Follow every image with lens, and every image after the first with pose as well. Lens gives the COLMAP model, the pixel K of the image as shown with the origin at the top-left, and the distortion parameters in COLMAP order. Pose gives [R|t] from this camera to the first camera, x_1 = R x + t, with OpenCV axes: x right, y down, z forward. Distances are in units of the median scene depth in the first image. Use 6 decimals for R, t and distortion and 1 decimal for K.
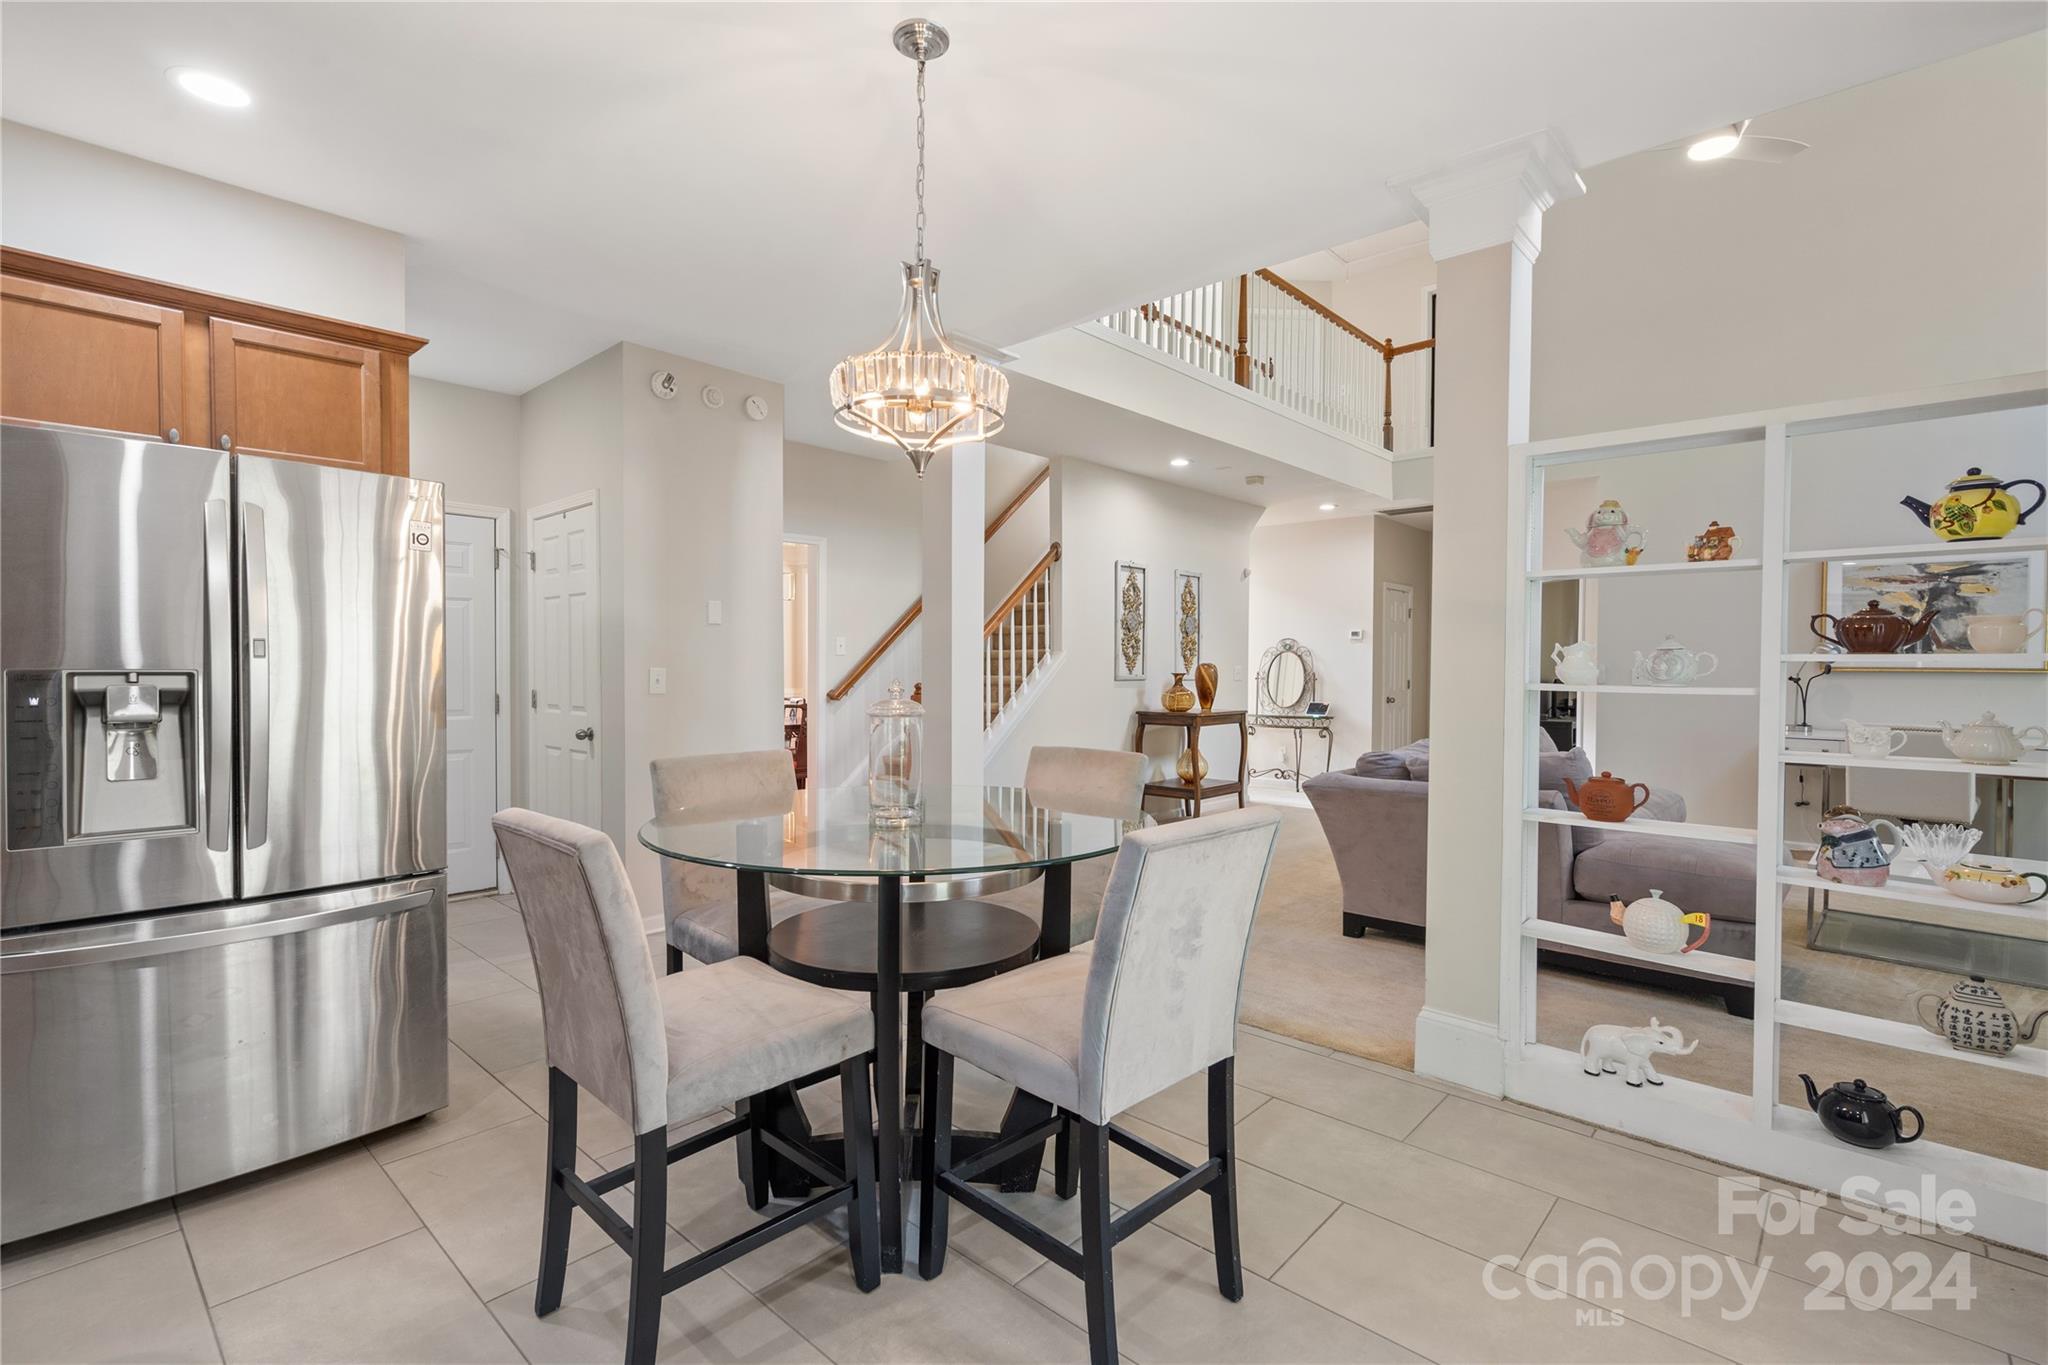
lens RADIAL K [[933.1, 0, 1024.0], [0, 933.1, 682.5], [0, 0, 1]] dist [-0.002616, 0.000541]
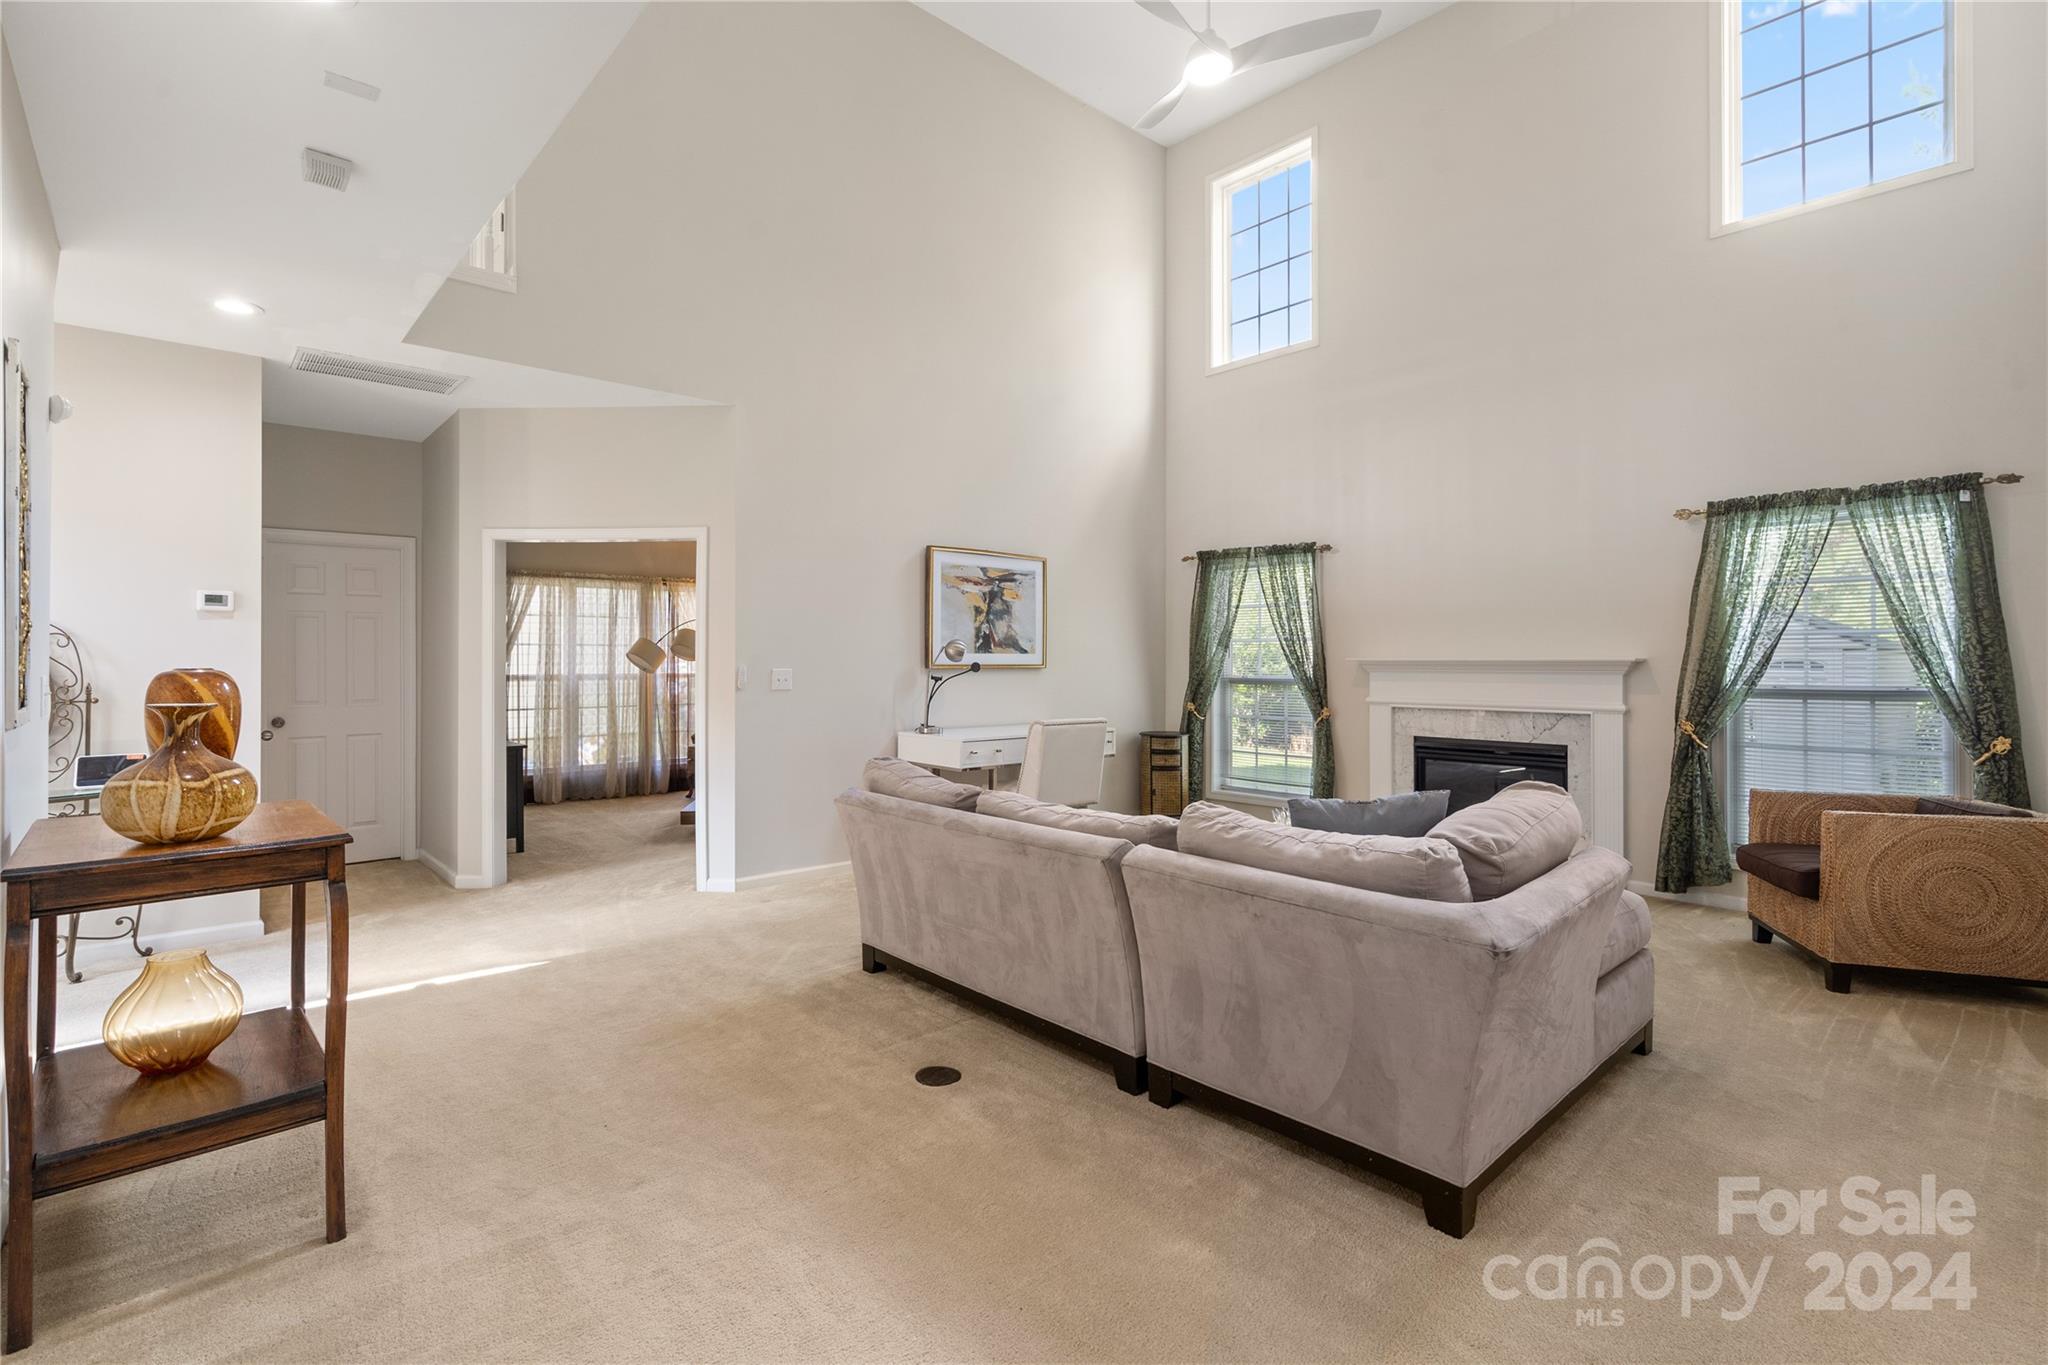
lens RADIAL K [[943.5, 0, 1015.8], [0, 943.5, 673.8], [0, 0, 1]] dist [-0.000938, 0.000041]
pose [[0.090513, -0.023043, 0.995629, -0.247932], [0.022694, 0.999520, 0.021070, -0.059123], [-0.995637, 0.020687, 0.090993, 1.869619]]
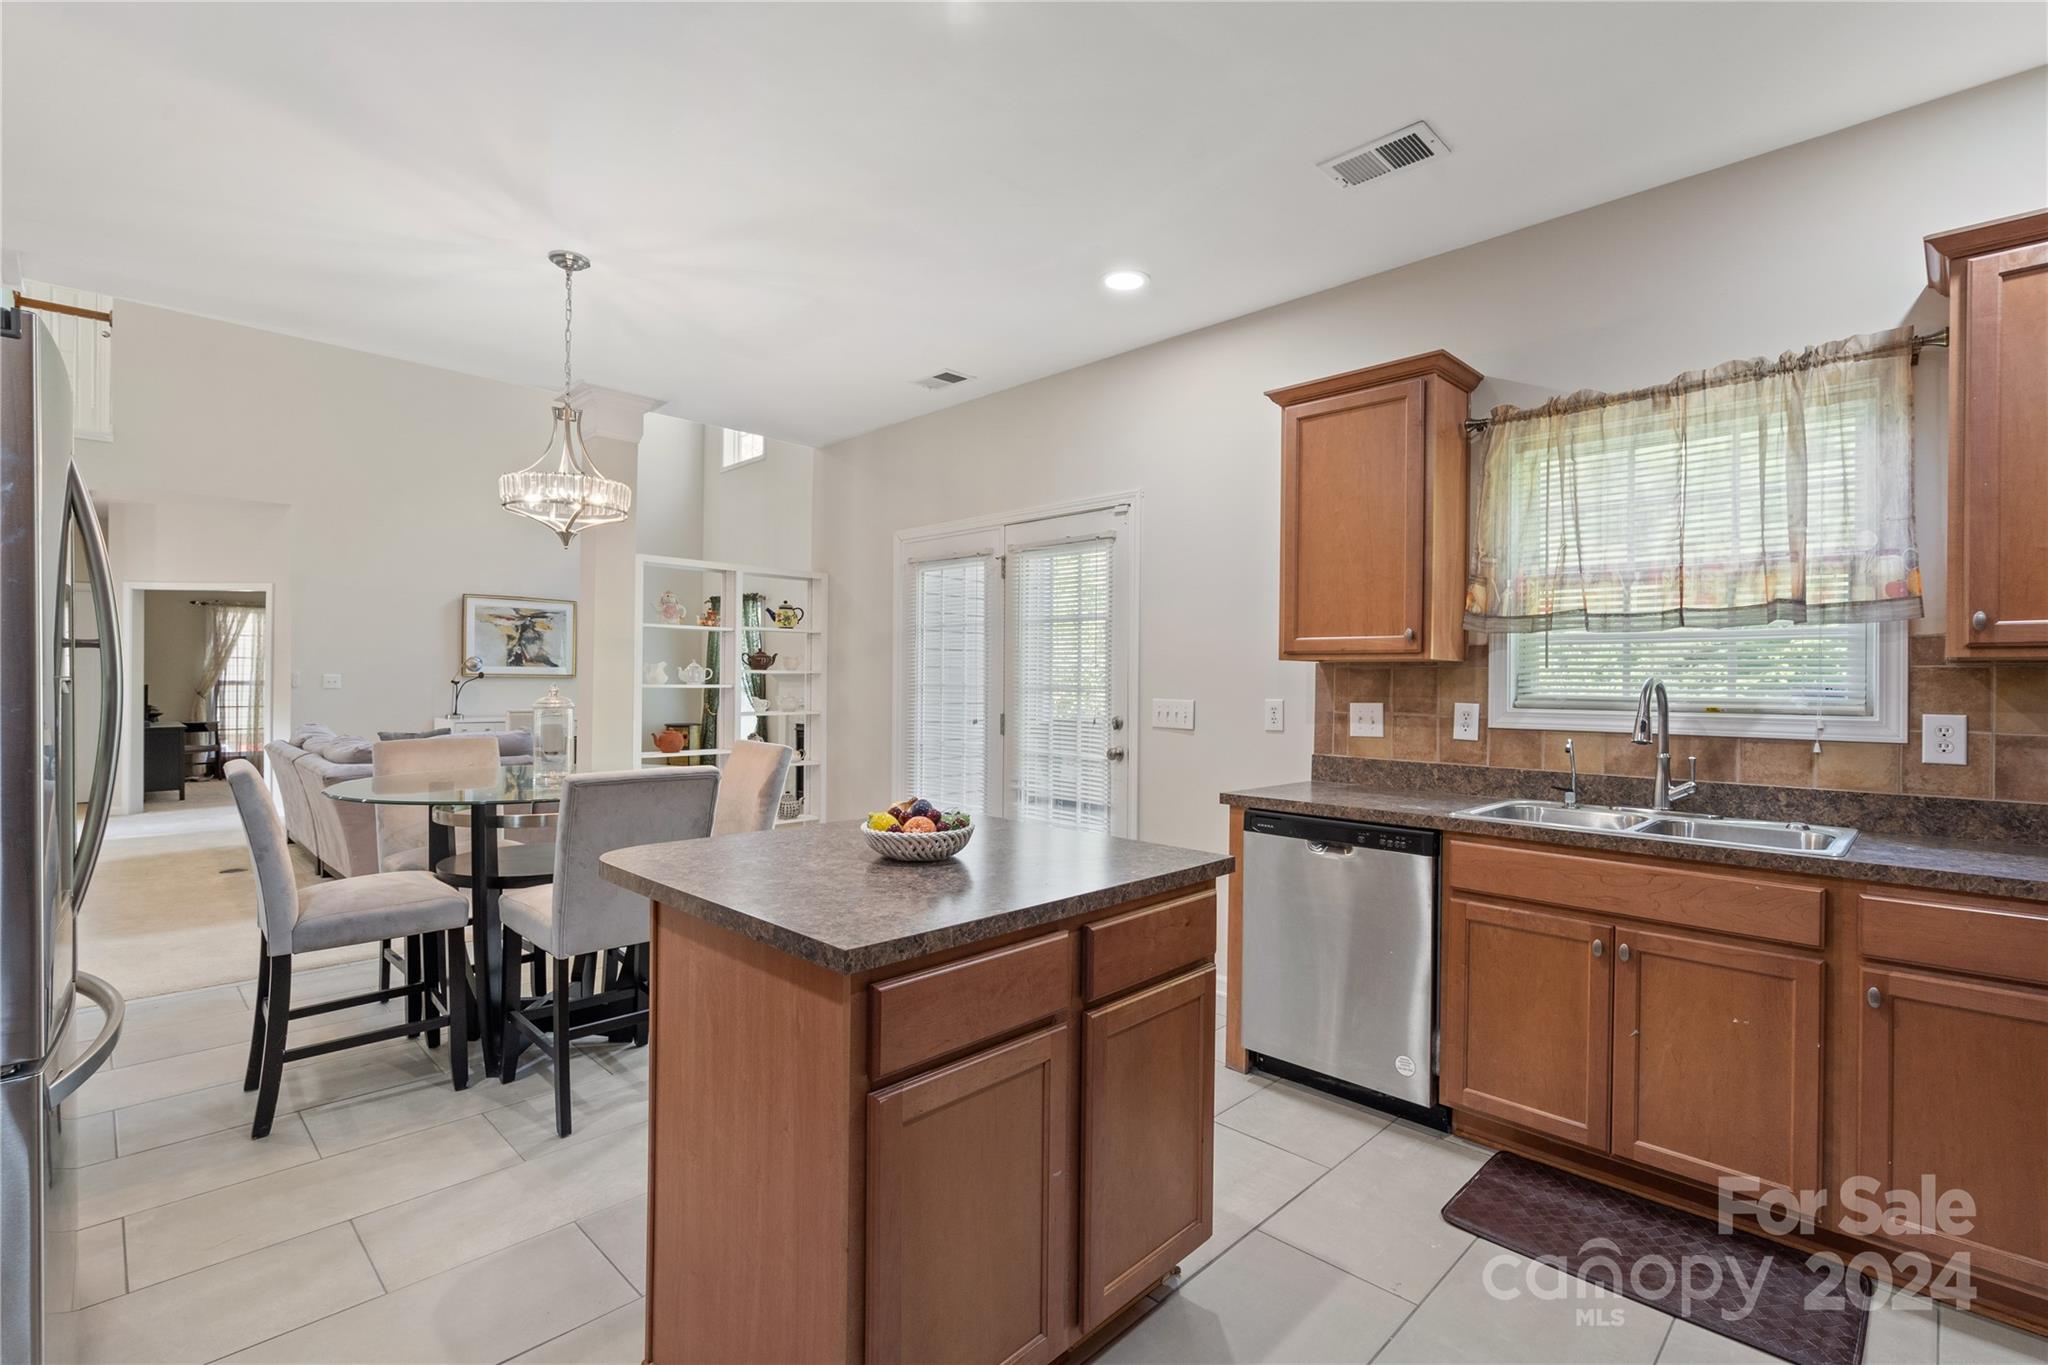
lens RADIAL K [[932.4, 0, 1029.2], [0, 932.4, 684.1], [0, 0, 1]] dist [0.000549, 0.000546]
pose [[0.035998, -0.010266, 0.999299, -1.261535], [0.013218, 0.999865, 0.009796, -0.006831], [-0.999264, 0.012856, 0.036129, 0.165429]]
